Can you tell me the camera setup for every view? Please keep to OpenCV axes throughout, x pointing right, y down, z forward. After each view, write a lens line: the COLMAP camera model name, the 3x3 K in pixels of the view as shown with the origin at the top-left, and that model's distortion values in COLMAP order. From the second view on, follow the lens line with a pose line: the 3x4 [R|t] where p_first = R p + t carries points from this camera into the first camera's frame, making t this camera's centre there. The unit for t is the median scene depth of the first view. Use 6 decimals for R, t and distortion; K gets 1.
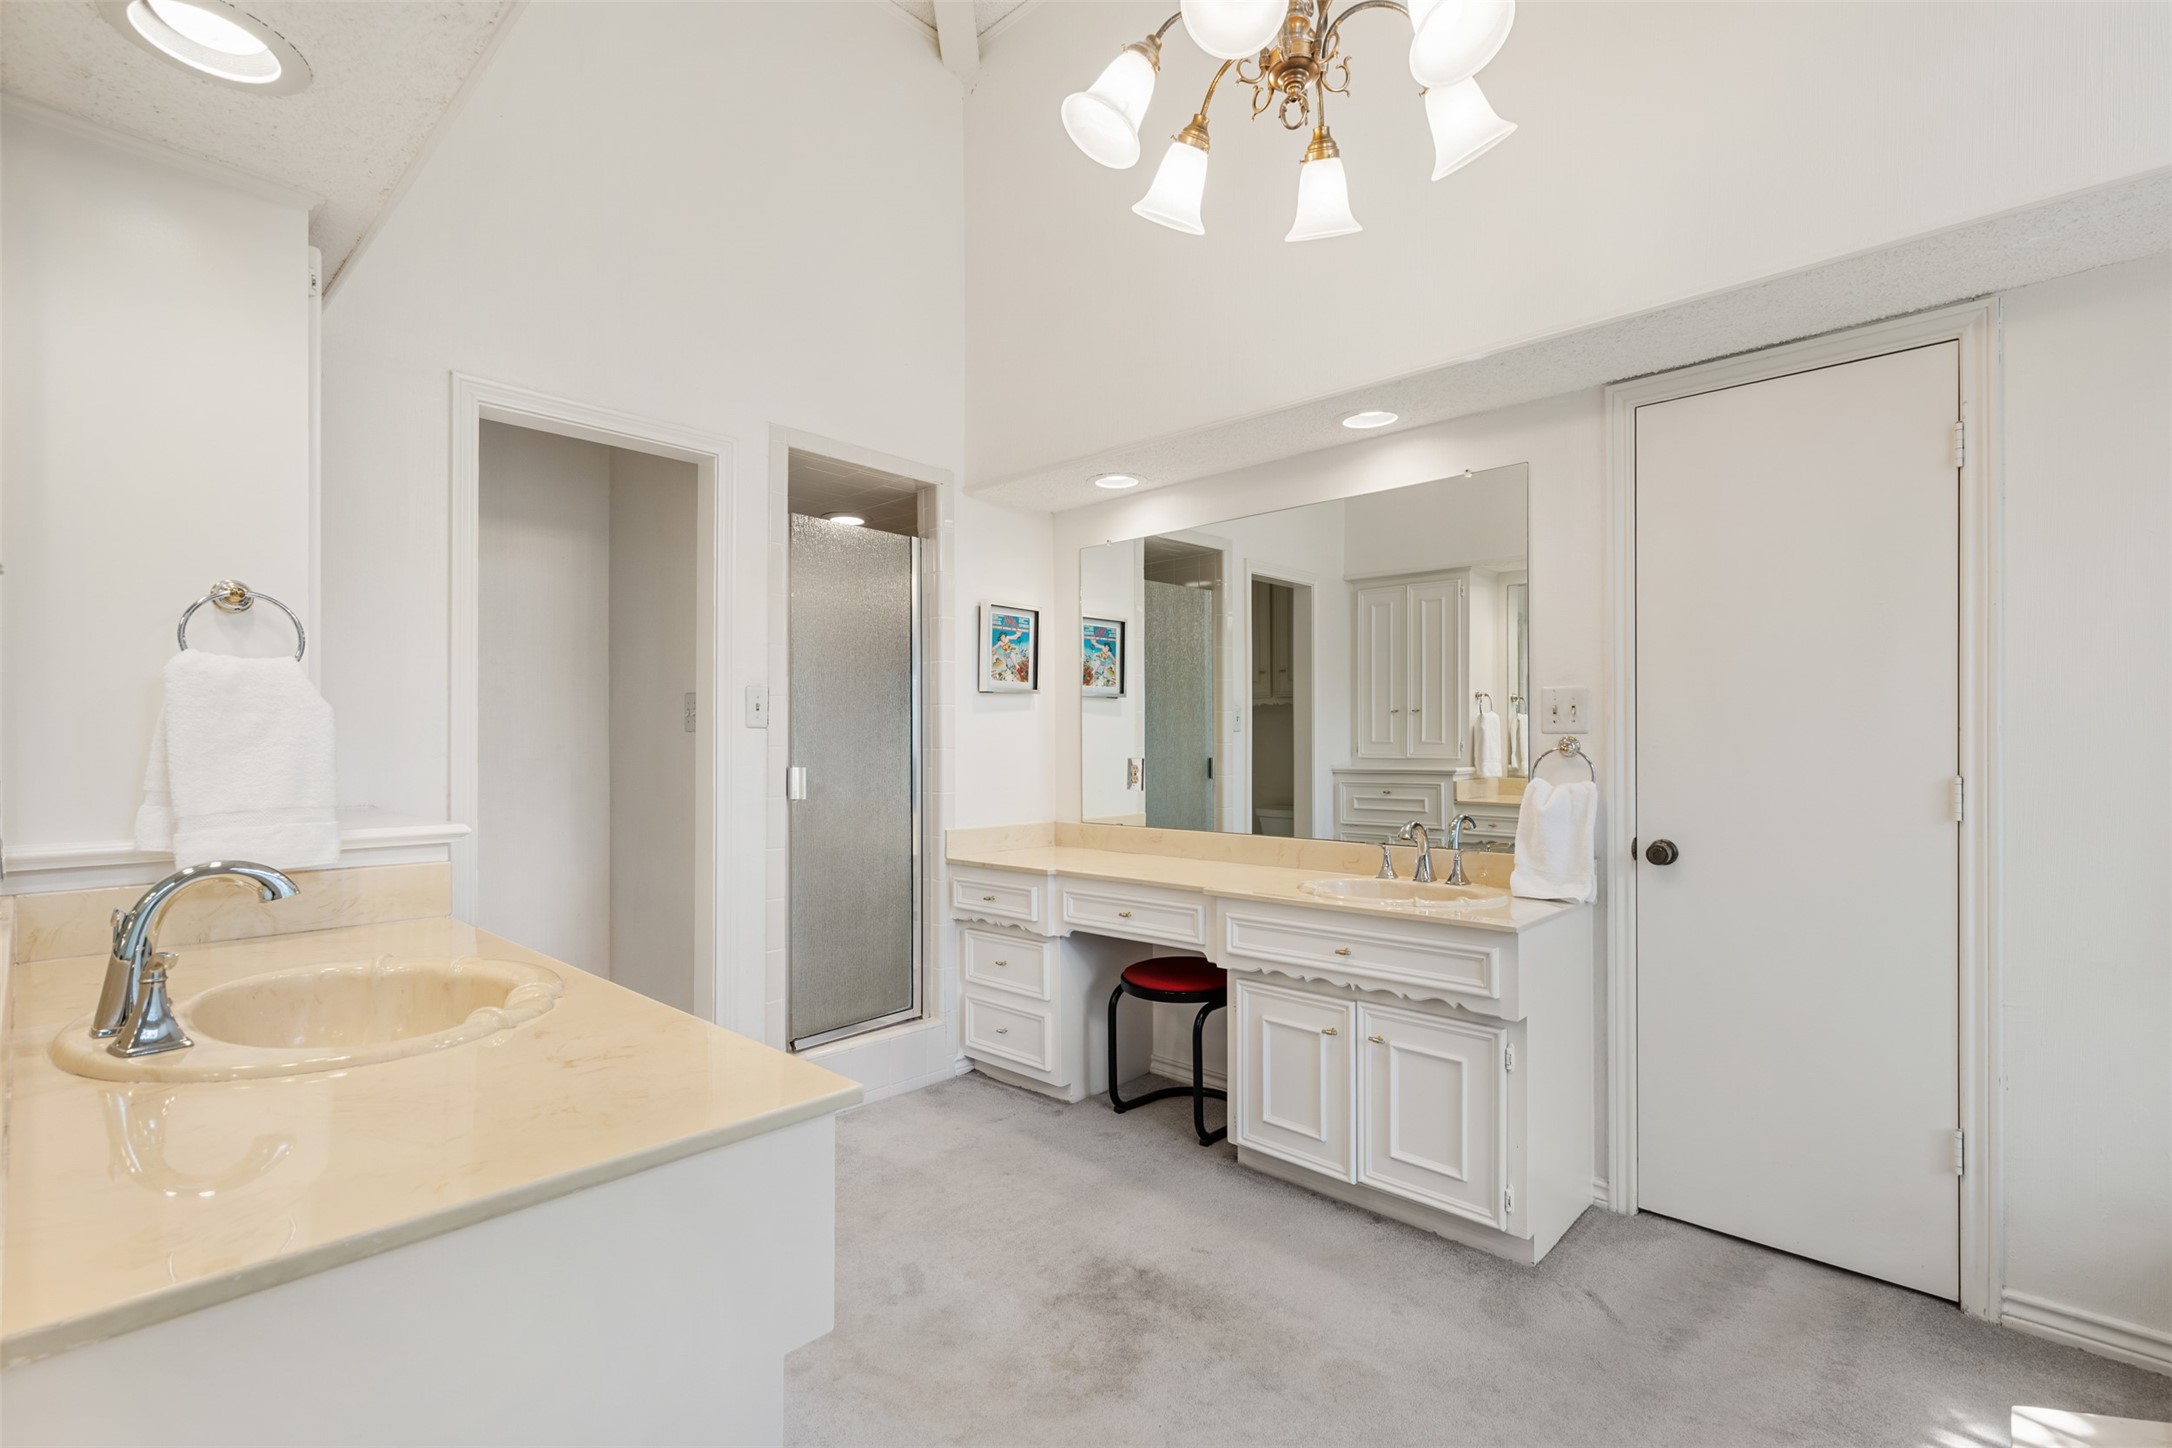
lens RADIAL K [[982.8, 0, 1085.2], [0, 982.8, 730.6], [0, 0, 1]] dist [0.002817, 0.000288]
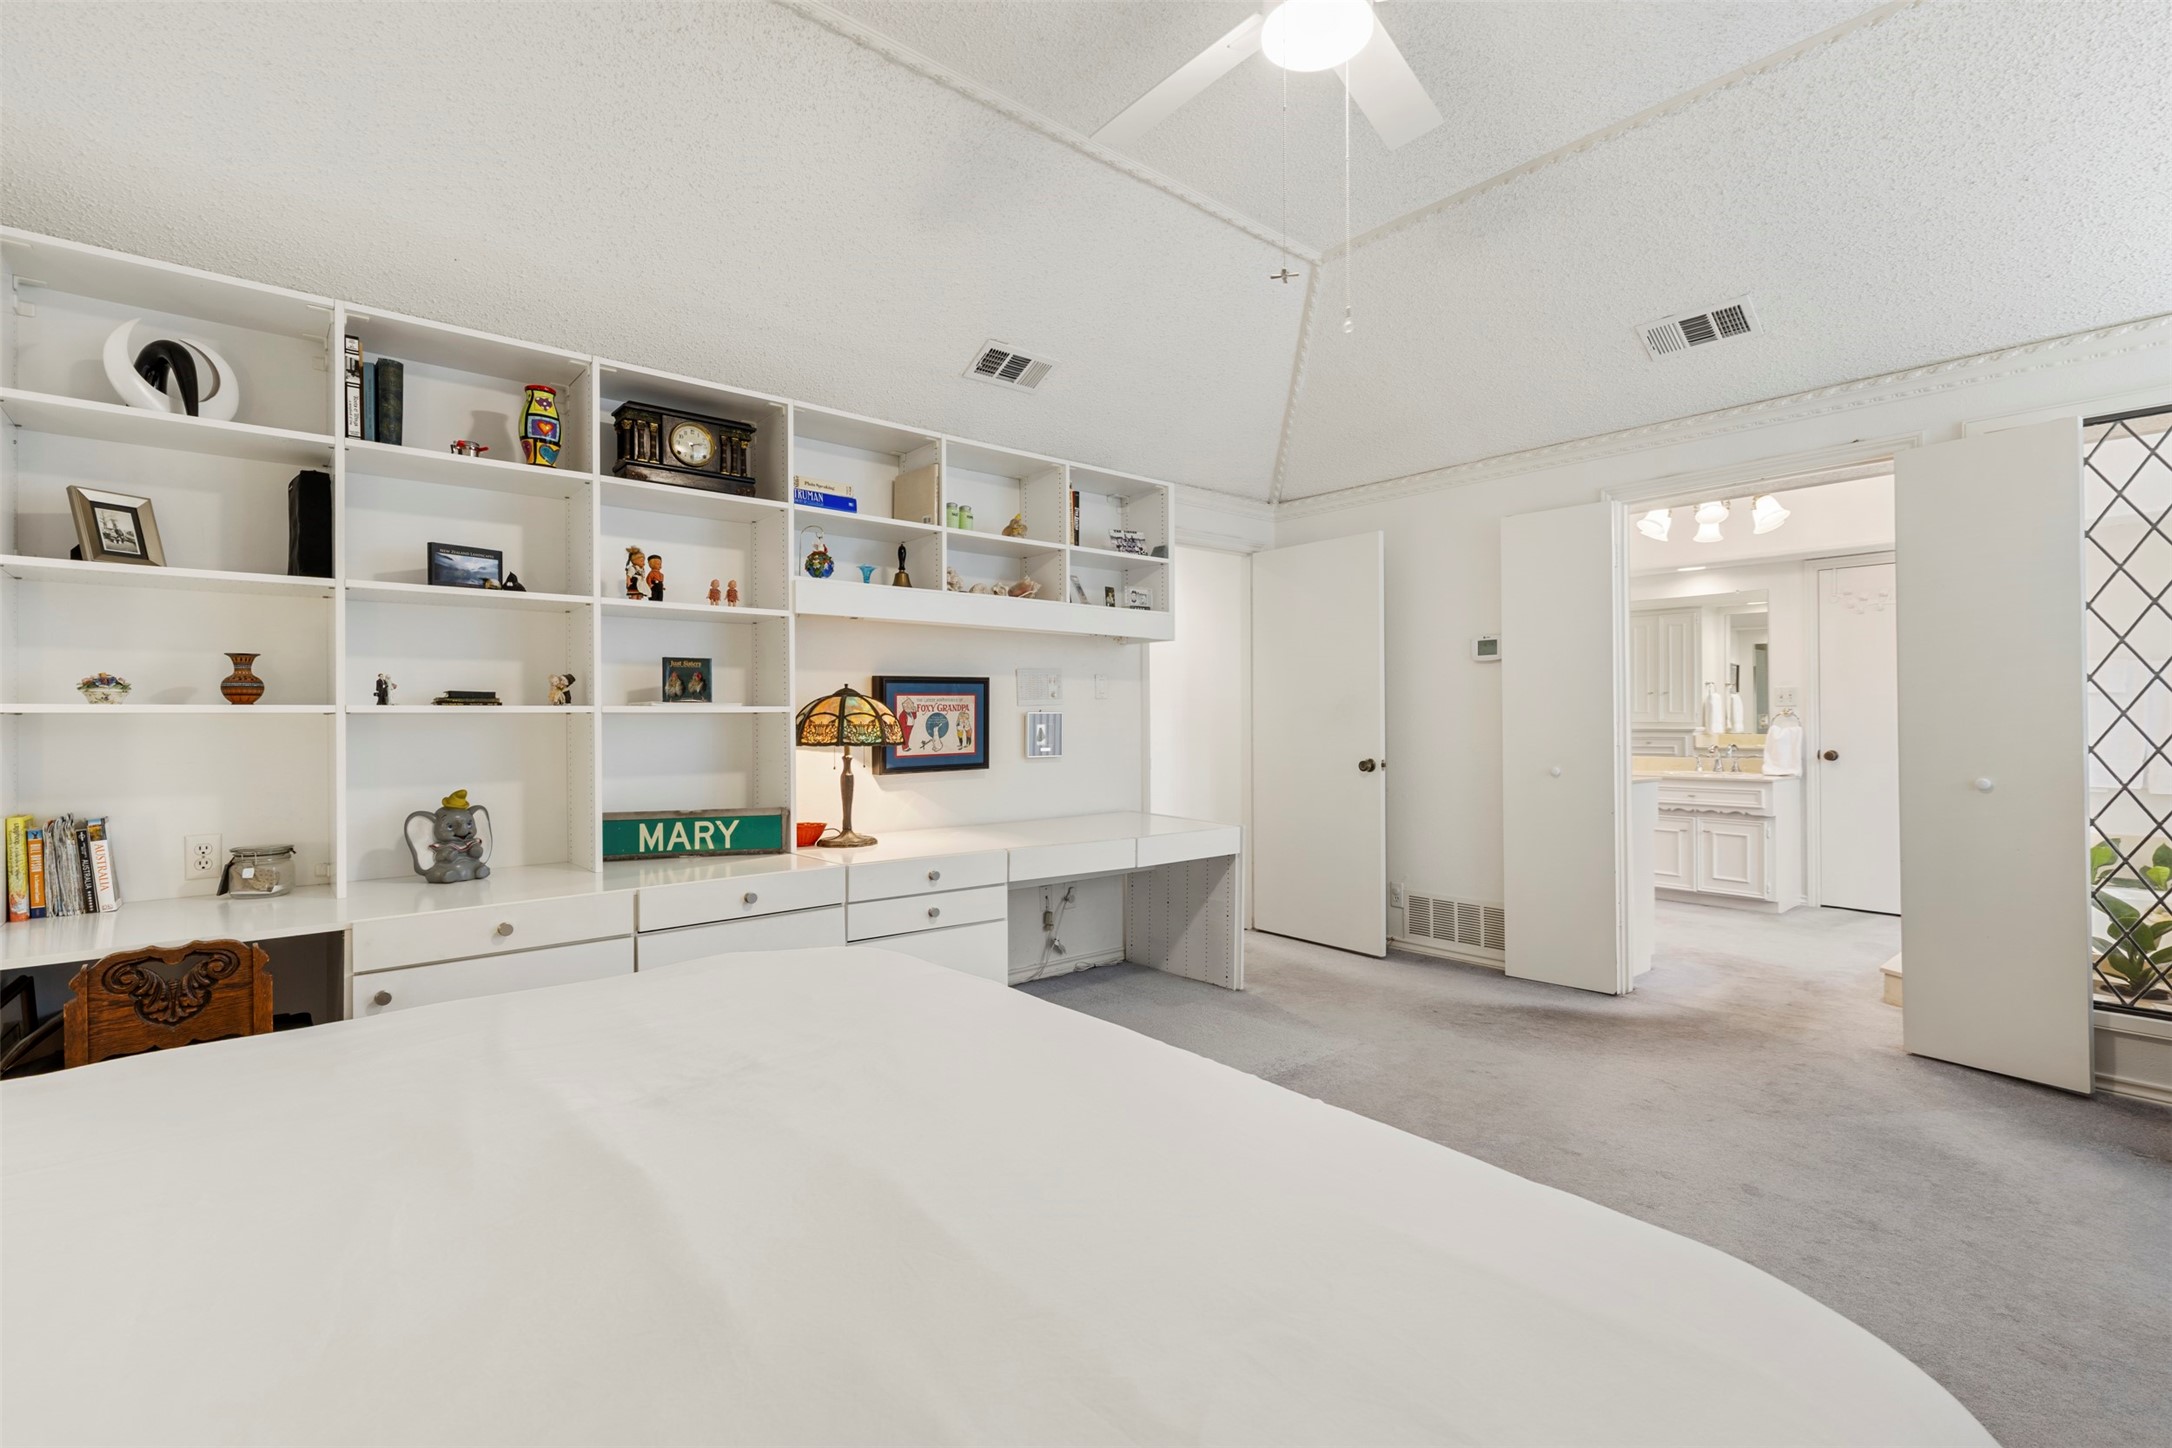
lens RADIAL K [[982.8, 0, 1087.6], [0, 982.8, 713.5], [0, 0, 1]] dist [0.002817, 0.000288]
pose [[0.993727, -0.006941, -0.111618, -0.941001], [0.007629, 0.999954, 0.005730, -0.006292], [0.111573, -0.006546, 0.993735, -1.576367]]
